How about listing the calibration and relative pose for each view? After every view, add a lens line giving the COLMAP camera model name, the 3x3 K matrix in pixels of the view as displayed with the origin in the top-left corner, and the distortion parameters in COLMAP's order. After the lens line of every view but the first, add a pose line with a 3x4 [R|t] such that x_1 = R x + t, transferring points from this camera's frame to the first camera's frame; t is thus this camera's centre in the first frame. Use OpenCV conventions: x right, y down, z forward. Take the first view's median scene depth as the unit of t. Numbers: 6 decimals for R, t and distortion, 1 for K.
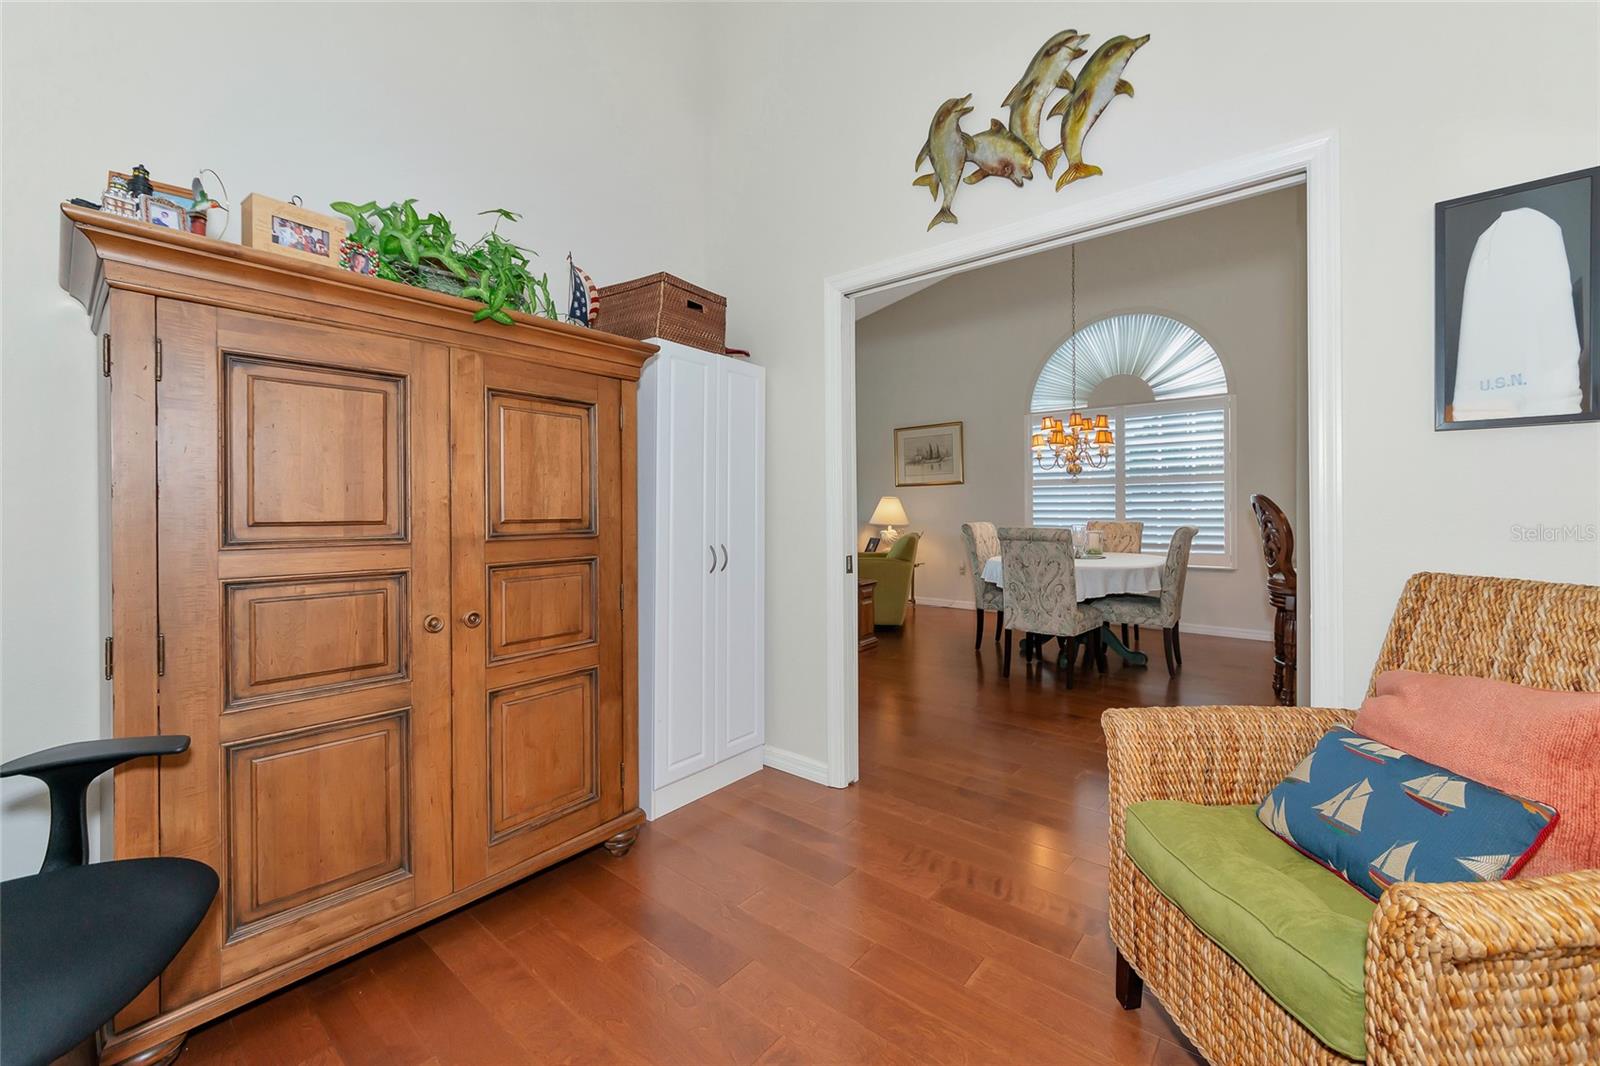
lens RADIAL K [[621.8, 0, 803.5], [0, 621.8, 508.5], [0, 0, 1]] dist [0.000072, 0.000086]
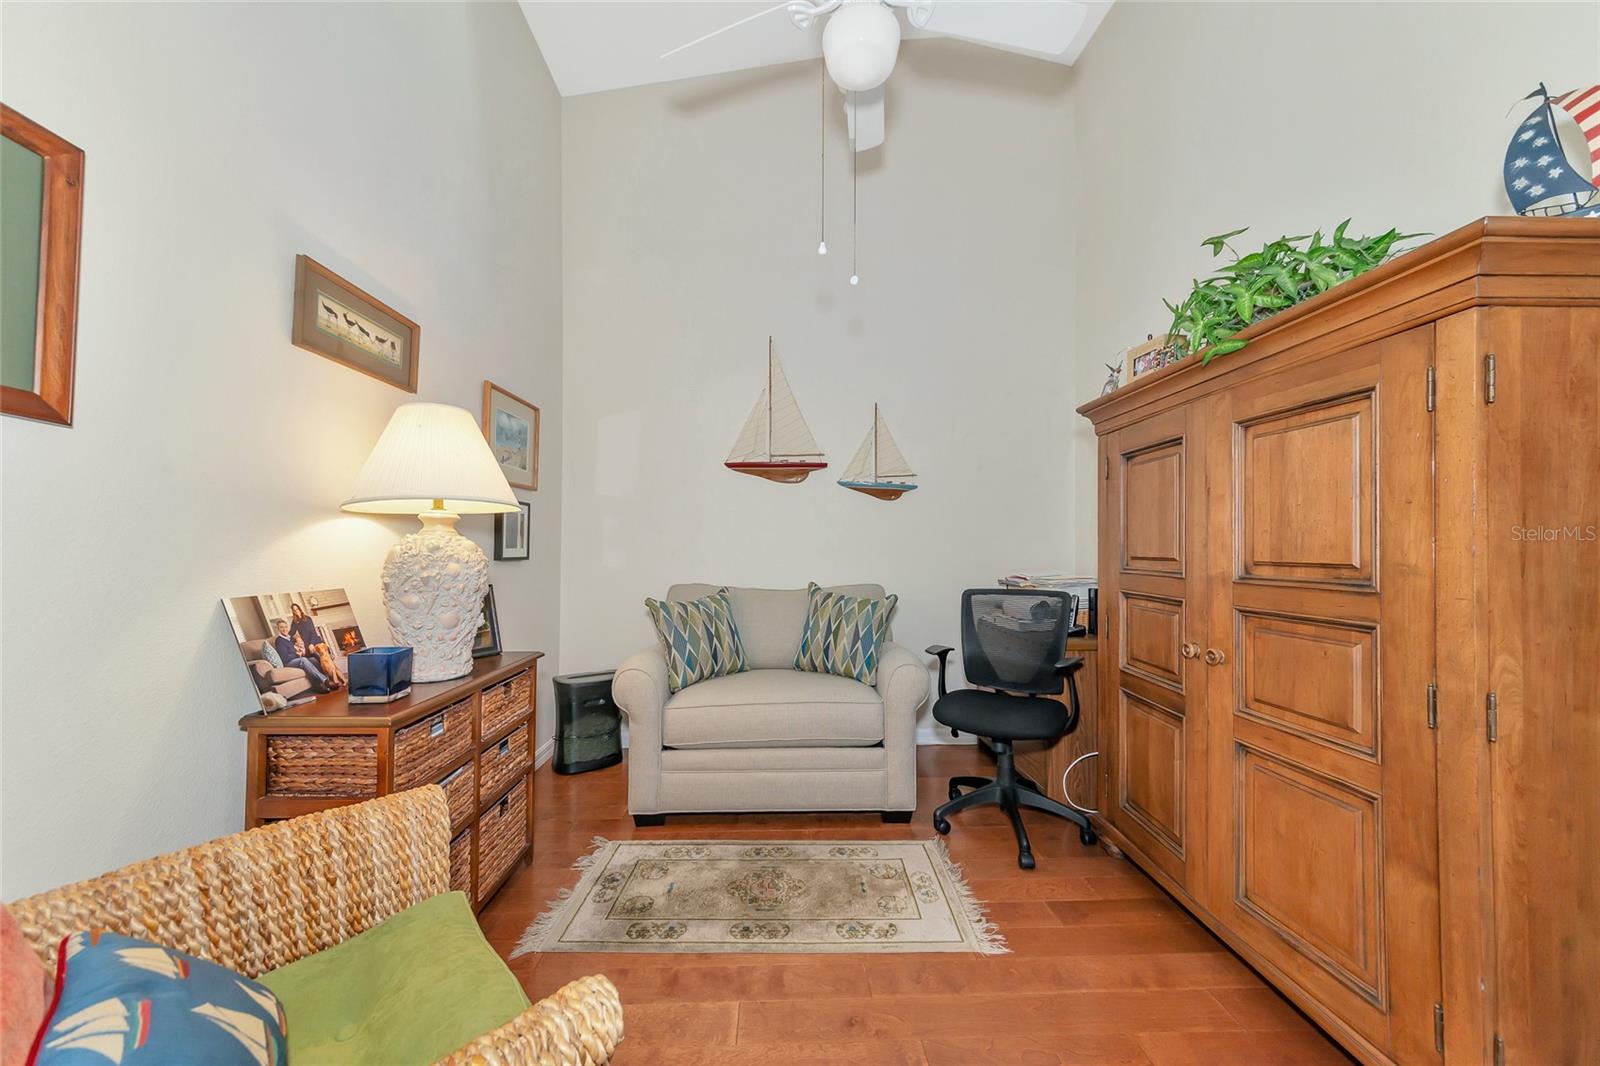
lens RADIAL K [[574.3, 0, 799.4], [0, 574.3, 549.7], [0, 0, 1]] dist [-0.000477, 0.000086]
pose [[-0.742695, 0.003573, -0.669620, 0.551179], [-0.001556, 0.999974, 0.007061, -0.003125], [0.669628, 0.006287, -0.742670, 1.145053]]
